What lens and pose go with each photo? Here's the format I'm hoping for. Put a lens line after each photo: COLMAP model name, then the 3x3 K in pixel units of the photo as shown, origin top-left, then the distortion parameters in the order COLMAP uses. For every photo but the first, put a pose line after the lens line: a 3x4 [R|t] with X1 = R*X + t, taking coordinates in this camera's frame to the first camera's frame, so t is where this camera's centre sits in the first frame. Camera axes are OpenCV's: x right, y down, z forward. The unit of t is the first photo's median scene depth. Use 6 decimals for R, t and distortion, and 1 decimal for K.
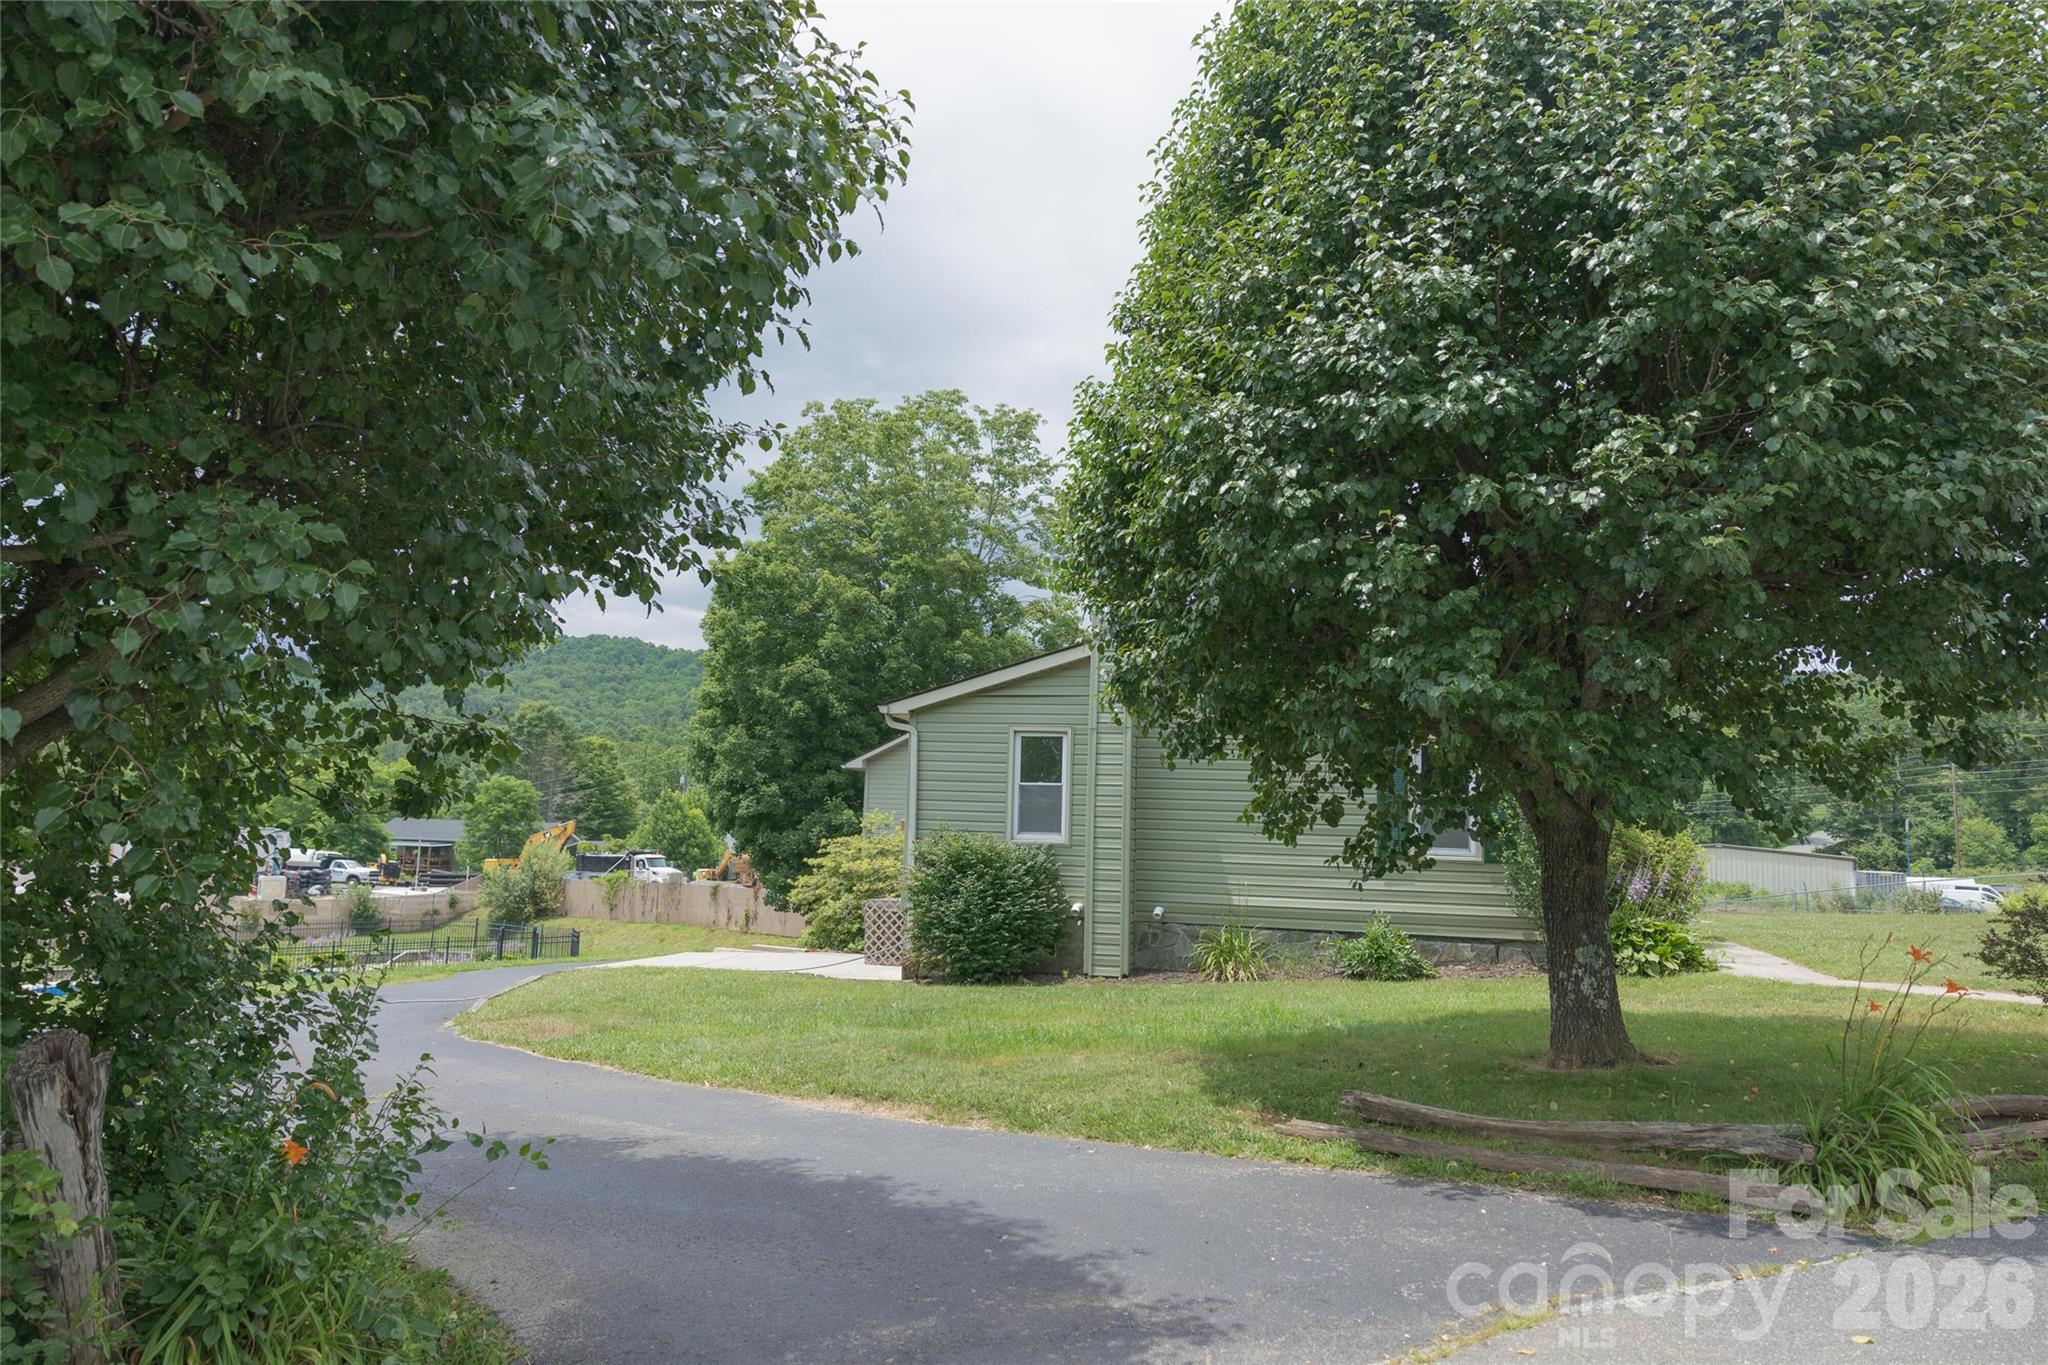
lens RADIAL K [[1424.3, 0, 1024.0], [0, 1424.3, 682.5], [0, 0, 1]] dist [-0.007620, -0.002128]
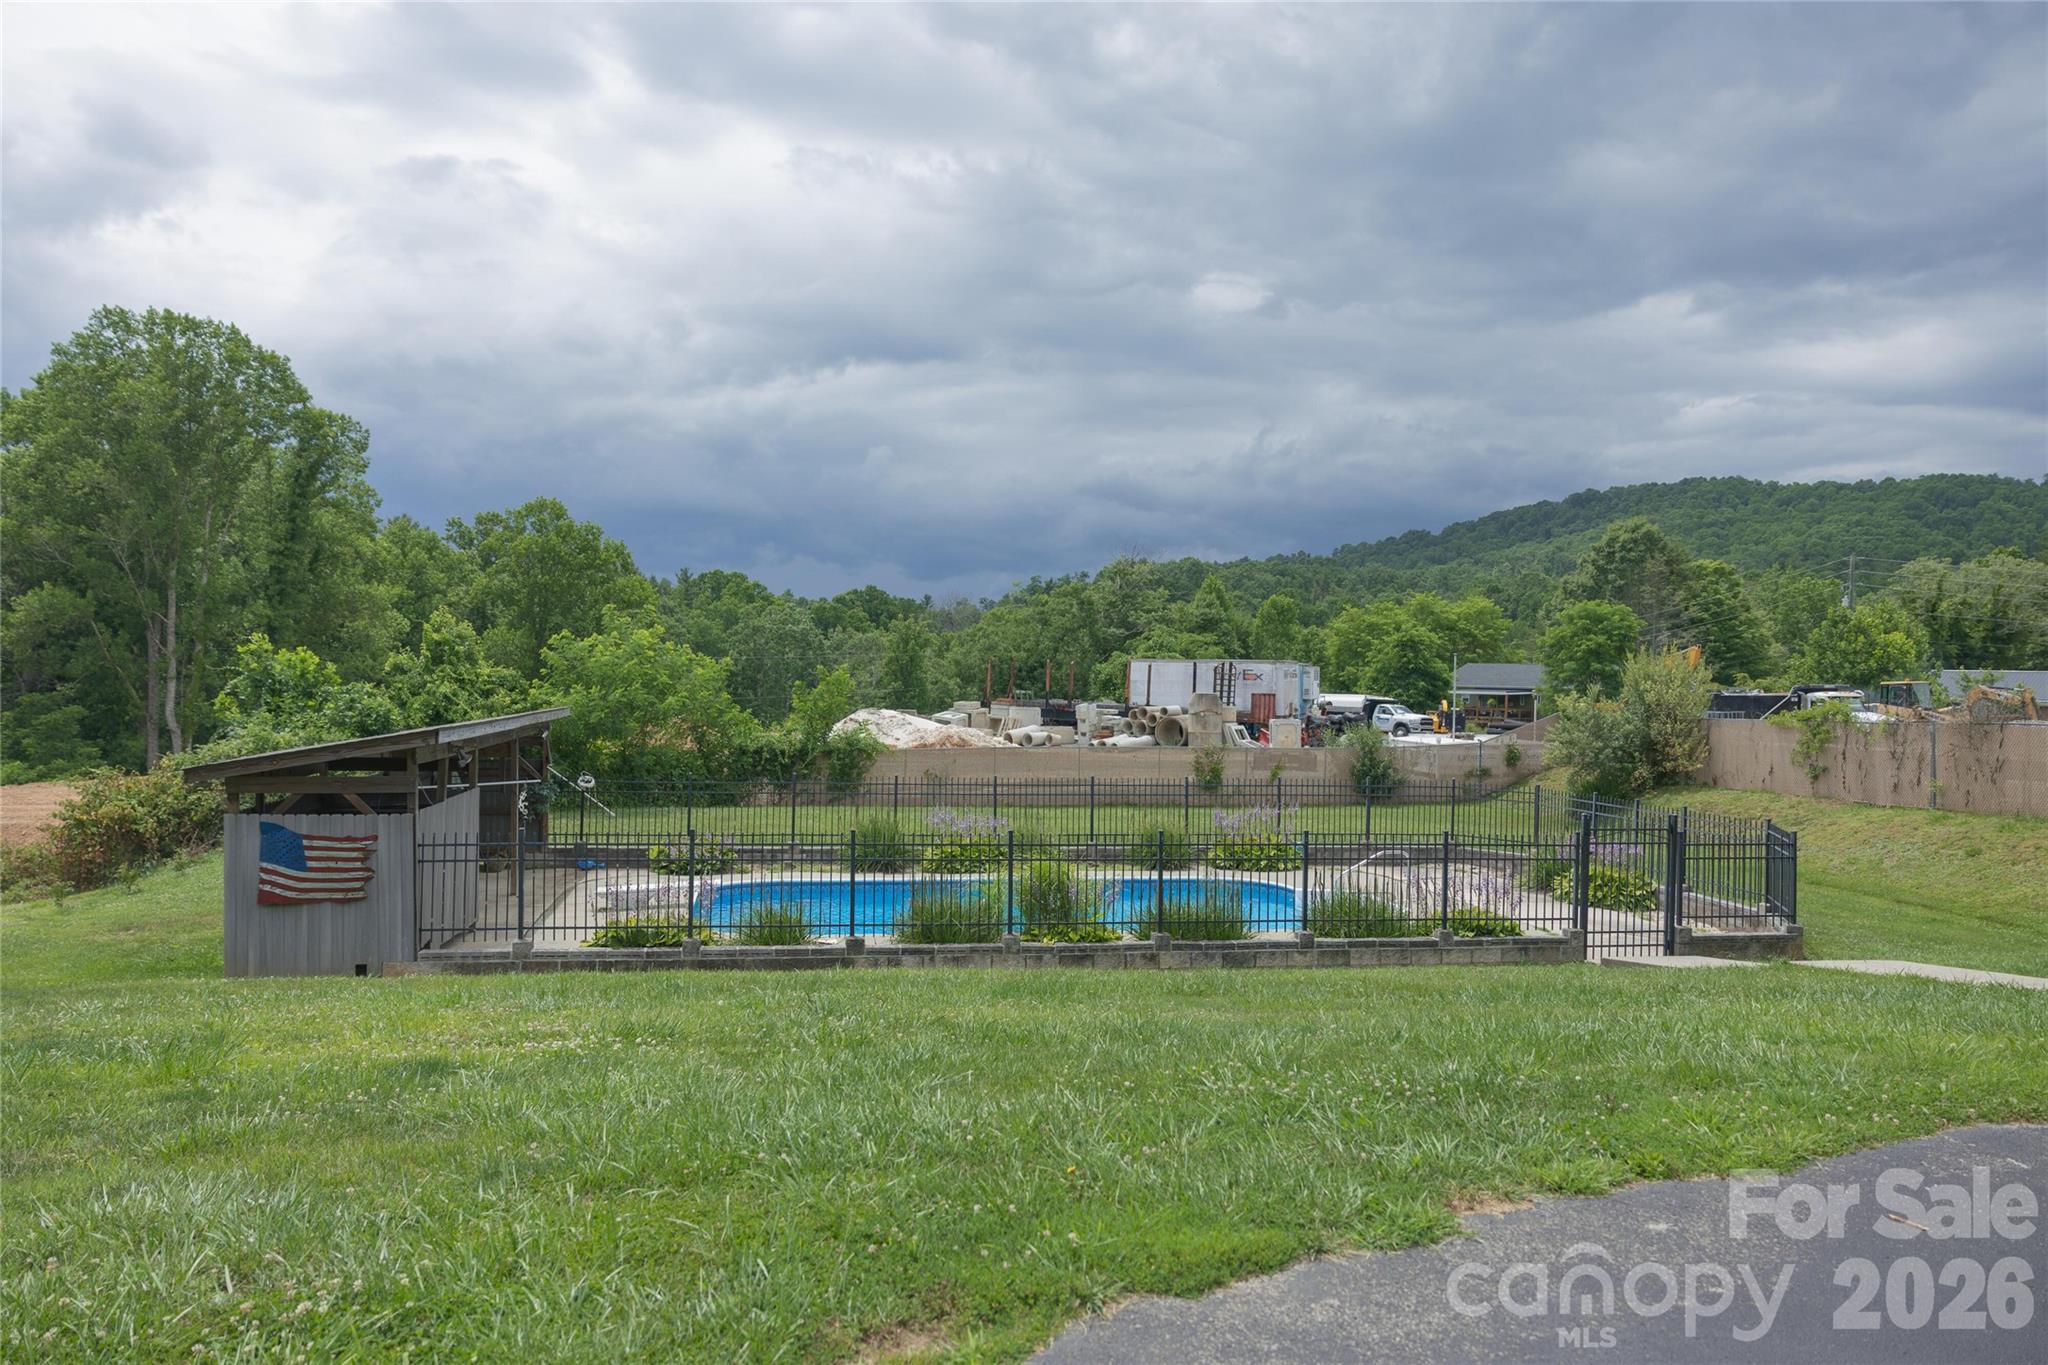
lens RADIAL K [[1424.3, 0, 1024.0], [0, 1424.3, 682.5], [0, 0, 1]] dist [-0.007620, -0.002128]
pose [[0.743120, -0.011883, -0.669053, -0.081405], [0.075299, 0.994977, 0.065963, 0.036597], [0.664908, -0.099397, 0.740282, 0.226604]]
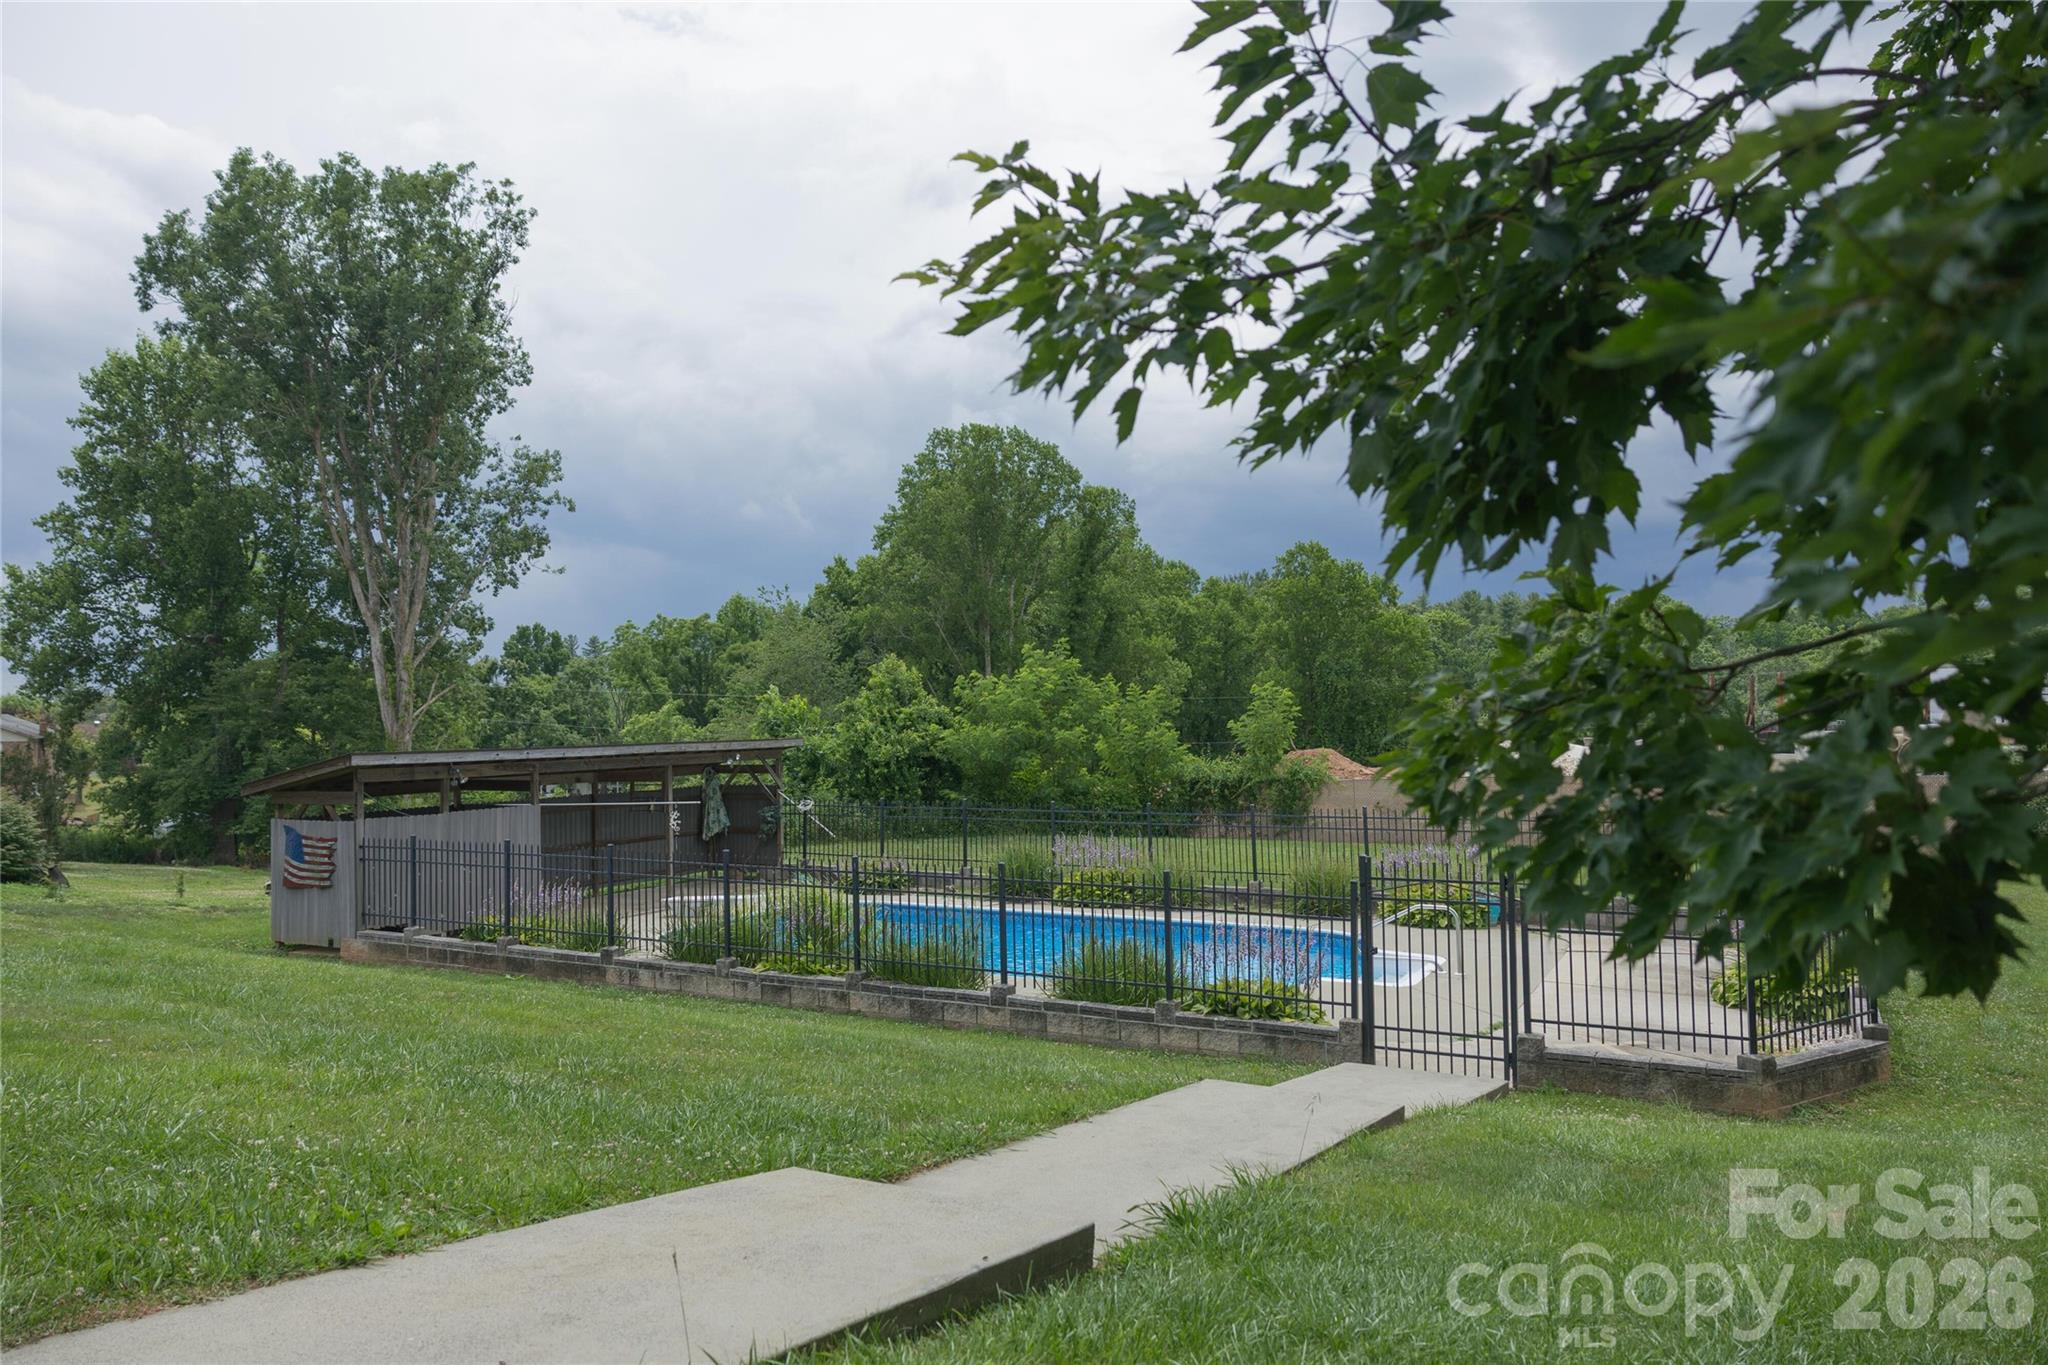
lens RADIAL K [[1424.3, 0, 1024.0], [0, 1424.3, 682.5], [0, 0, 1]] dist [-0.007620, -0.002128]
pose [[0.116622, -0.056526, -0.991566, 0.000684], [0.130813, 0.990556, -0.041082, 0.068455], [0.984524, -0.124919, 0.122915, 0.440211]]
